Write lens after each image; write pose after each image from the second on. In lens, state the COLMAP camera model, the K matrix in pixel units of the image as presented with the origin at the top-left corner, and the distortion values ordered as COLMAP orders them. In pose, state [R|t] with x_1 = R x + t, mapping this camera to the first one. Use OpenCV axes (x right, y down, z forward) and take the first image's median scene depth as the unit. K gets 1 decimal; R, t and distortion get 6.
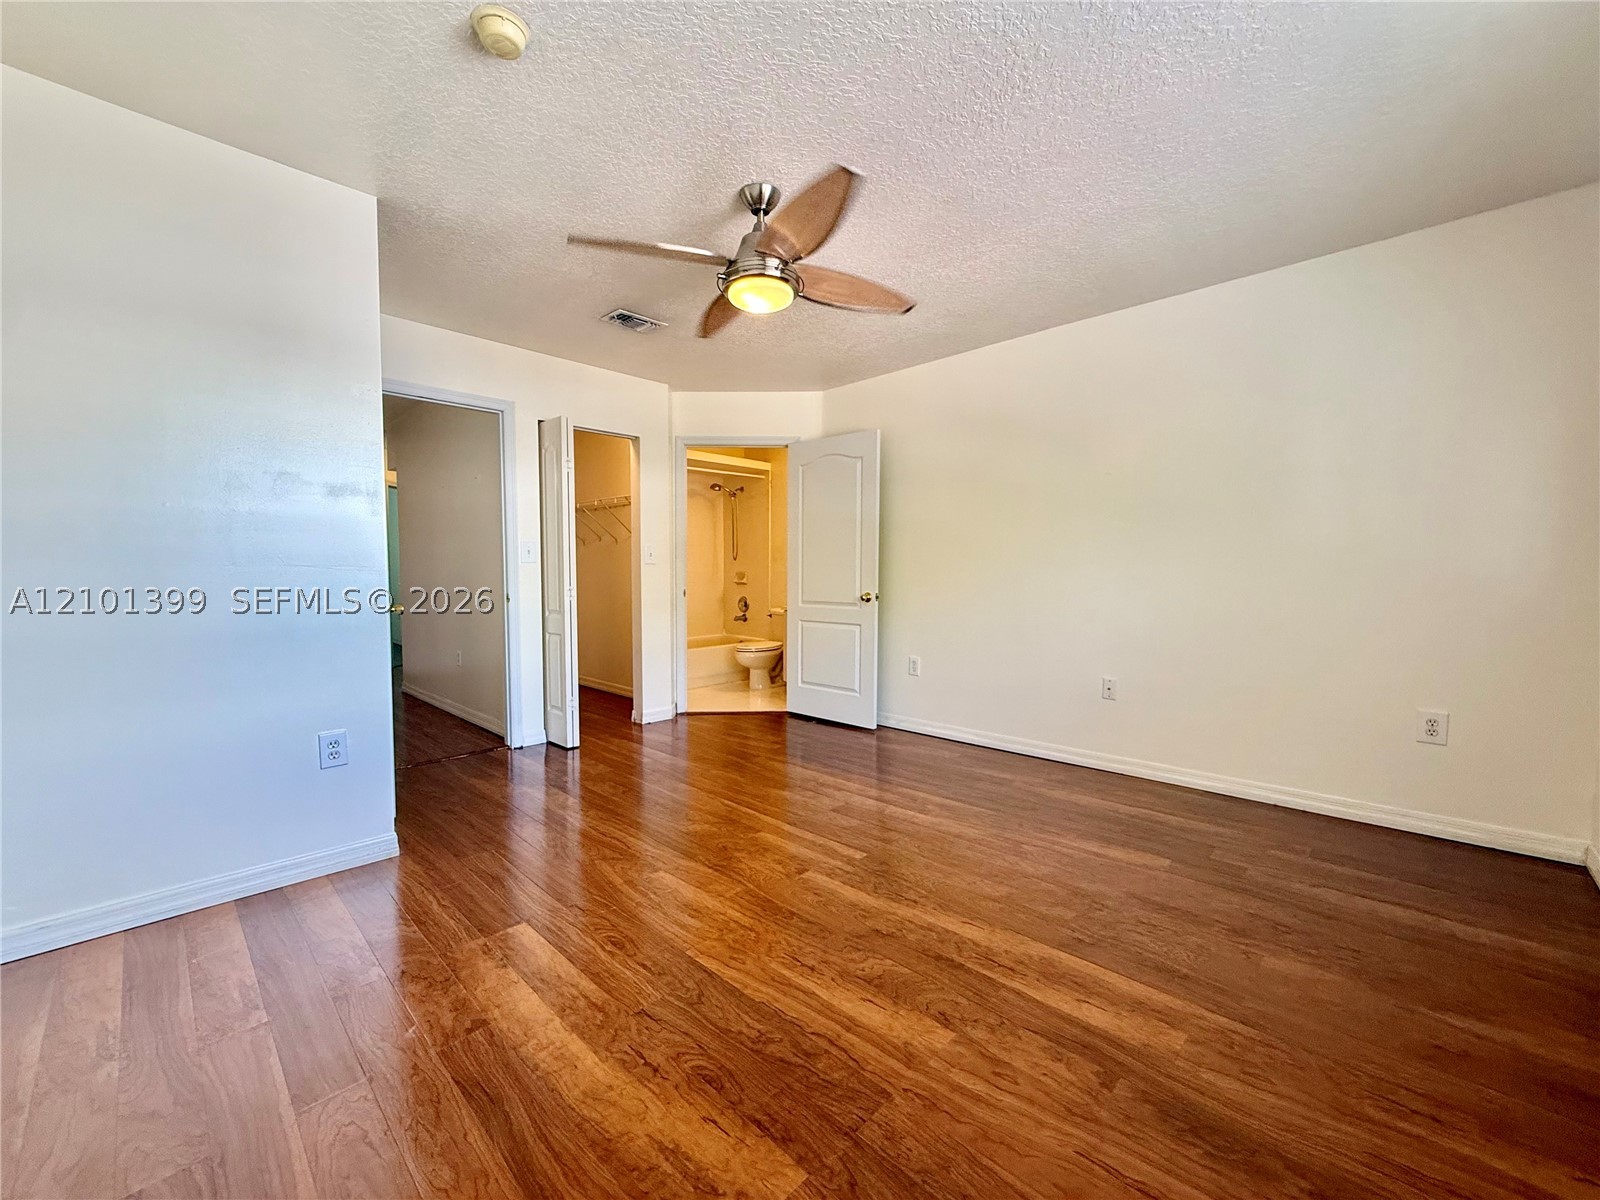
lens RADIAL K [[637.1, 0, 802.0], [0, 637.1, 599.6], [0, 0, 1]] dist [0.001021, -0.000088]
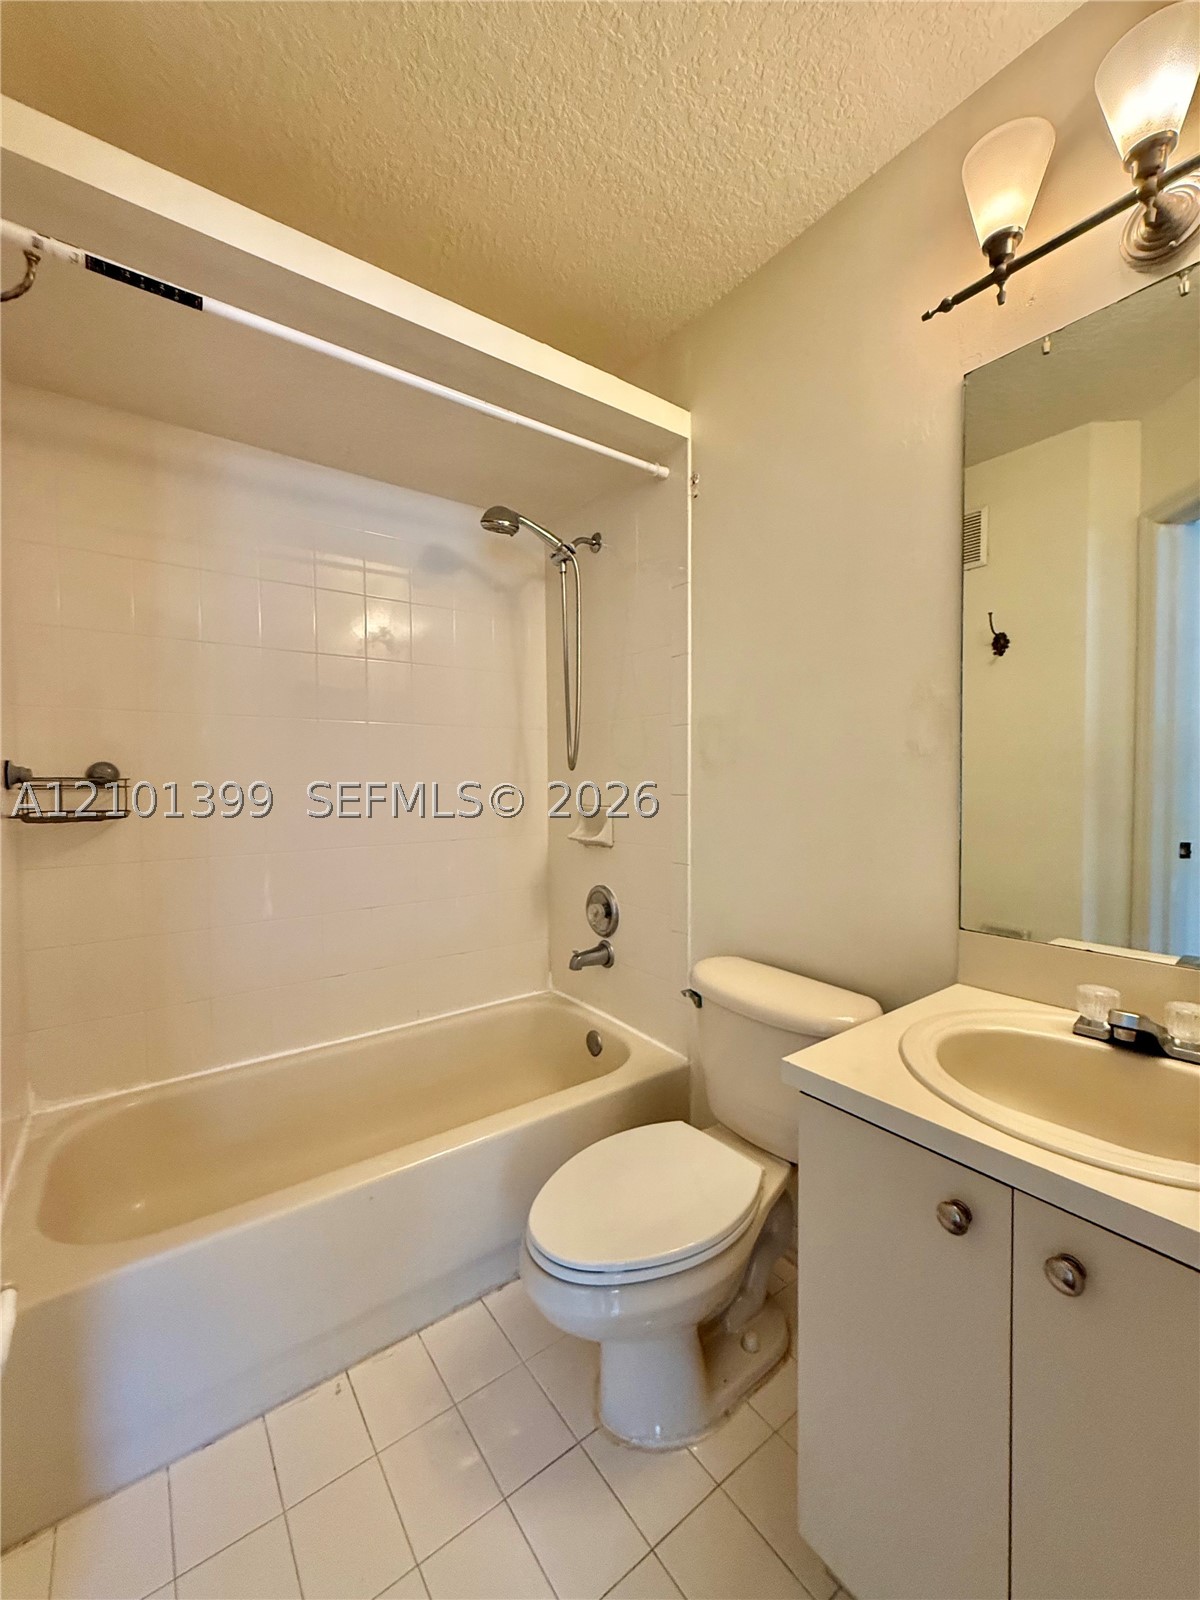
lens RADIAL K [[637.1, 0, 595.5], [0, 637.1, 799.8], [0, 0, 1]] dist [0.001021, -0.000088]
pose [[0.986674, -0.001312, -0.162706, -0.078454], [-0.001023, 0.999898, -0.014268, -0.075991], [0.162708, 0.014245, 0.986571, 1.235413]]
